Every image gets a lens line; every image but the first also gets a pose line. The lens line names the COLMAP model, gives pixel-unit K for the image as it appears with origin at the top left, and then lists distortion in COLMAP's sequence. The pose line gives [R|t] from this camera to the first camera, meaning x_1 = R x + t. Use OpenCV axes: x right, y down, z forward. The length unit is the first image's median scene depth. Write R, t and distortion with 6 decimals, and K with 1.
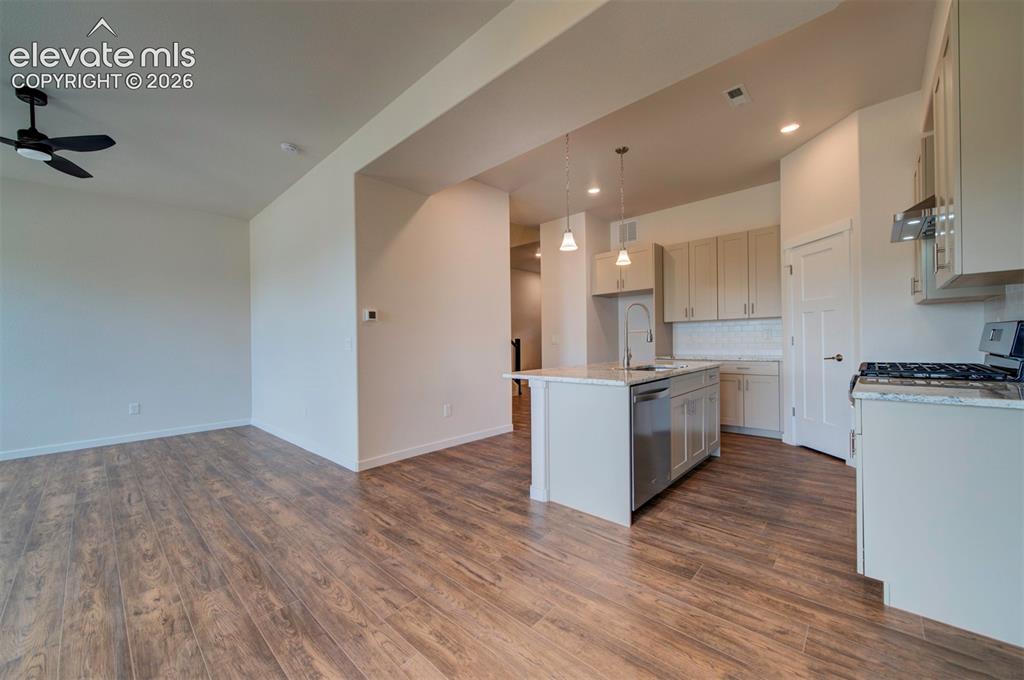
lens RADIAL K [[387.4, 0, 512.7], [0, 387.4, 338.5], [0, 0, 1]] dist [-0.001229, -0.000574]
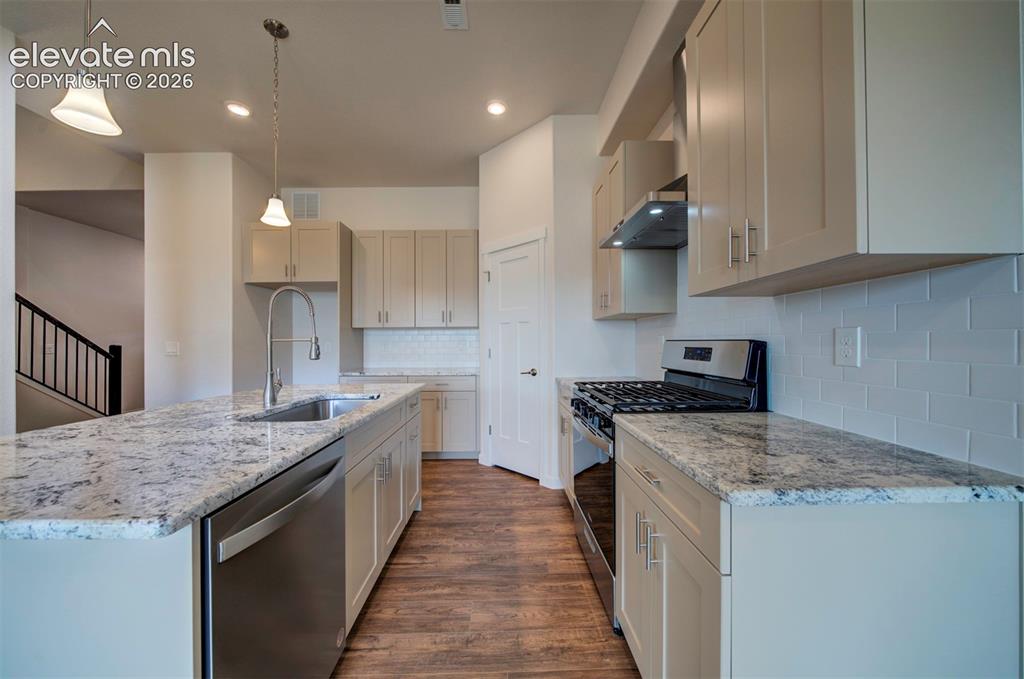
lens RADIAL K [[353.9, 0, 494.7], [0, 353.9, 349.9], [0, 0, 1]] dist [-0.001492, -0.001086]
pose [[0.742638, 0.002665, 0.669688, 0.200016], [-0.012634, 0.999870, 0.010032, -0.012991], [-0.669574, -0.015911, 0.742575, 0.439488]]
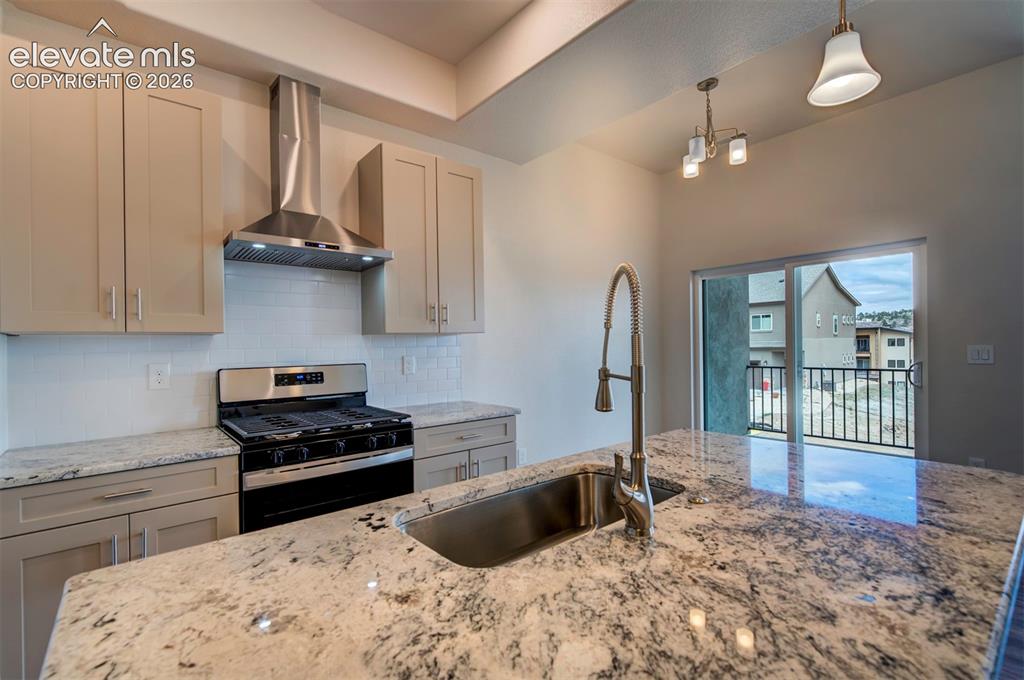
lens RADIAL K [[474.2, 0, 519.5], [0, 474.2, 344.6], [0, 0, 1]] dist [-0.002384, 0.002635]
pose [[-0.994711, 0.044110, 0.092755, 0.346905], [0.043631, 0.999022, -0.007186, -0.039380], [-0.092981, -0.003101, -0.995663, 1.336191]]
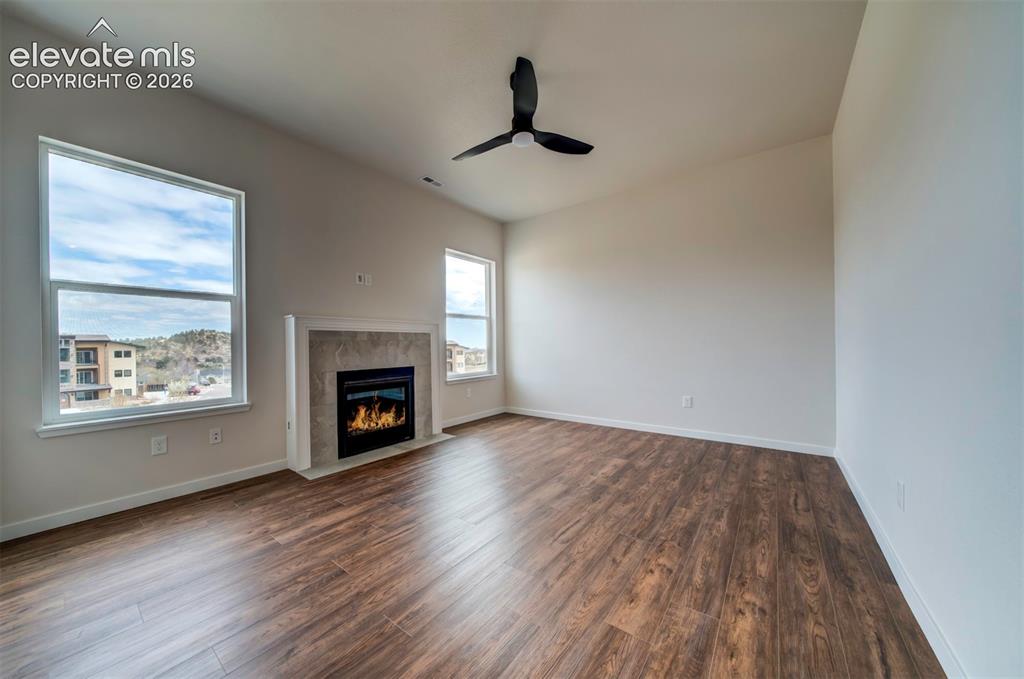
lens RADIAL K [[353.9, 0, 506.7], [0, 353.9, 345.0], [0, 0, 1]] dist [-0.001492, -0.001086]
pose [[0.098655, 0.023773, -0.994838, -0.293102], [0.016140, 0.999545, 0.025486, 0.031885], [0.994991, -0.018571, 0.098227, 0.742440]]
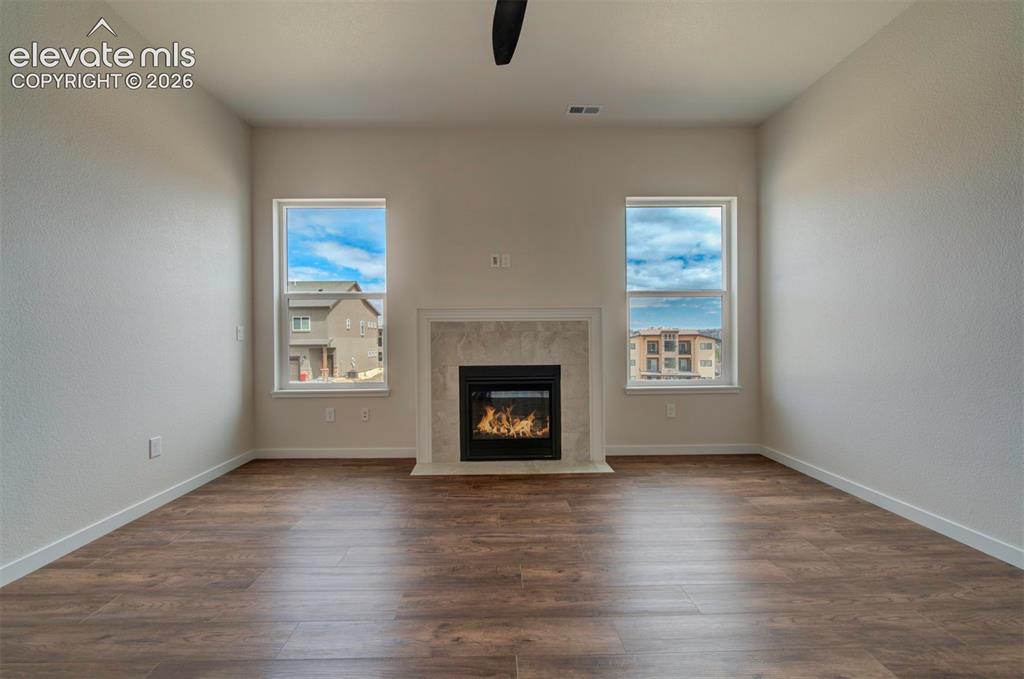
lens RADIAL K [[387.4, 0, 489.9], [0, 387.4, 337.8], [0, 0, 1]] dist [-0.001229, -0.000574]
pose [[-0.722251, 0.037146, -0.690633, -0.709645], [0.030214, 0.999298, 0.022151, 0.031136], [0.690971, -0.004868, -0.722866, 1.162898]]
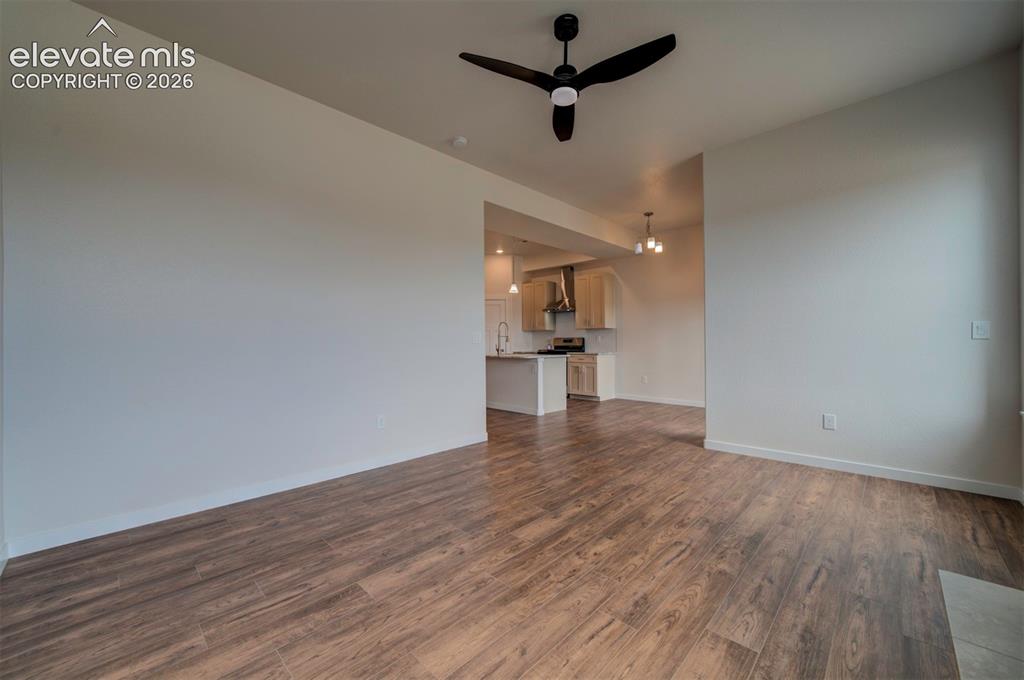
lens RADIAL K [[416.2, 0, 505.4], [0, 416.2, 336.9], [0, 0, 1]] dist [-0.027039, -0.000804]
pose [[0.022289, 0.037663, 0.999042, -1.827956], [0.003029, 0.999283, -0.037740, 0.065148], [-0.999747, 0.003867, 0.022159, 0.952992]]
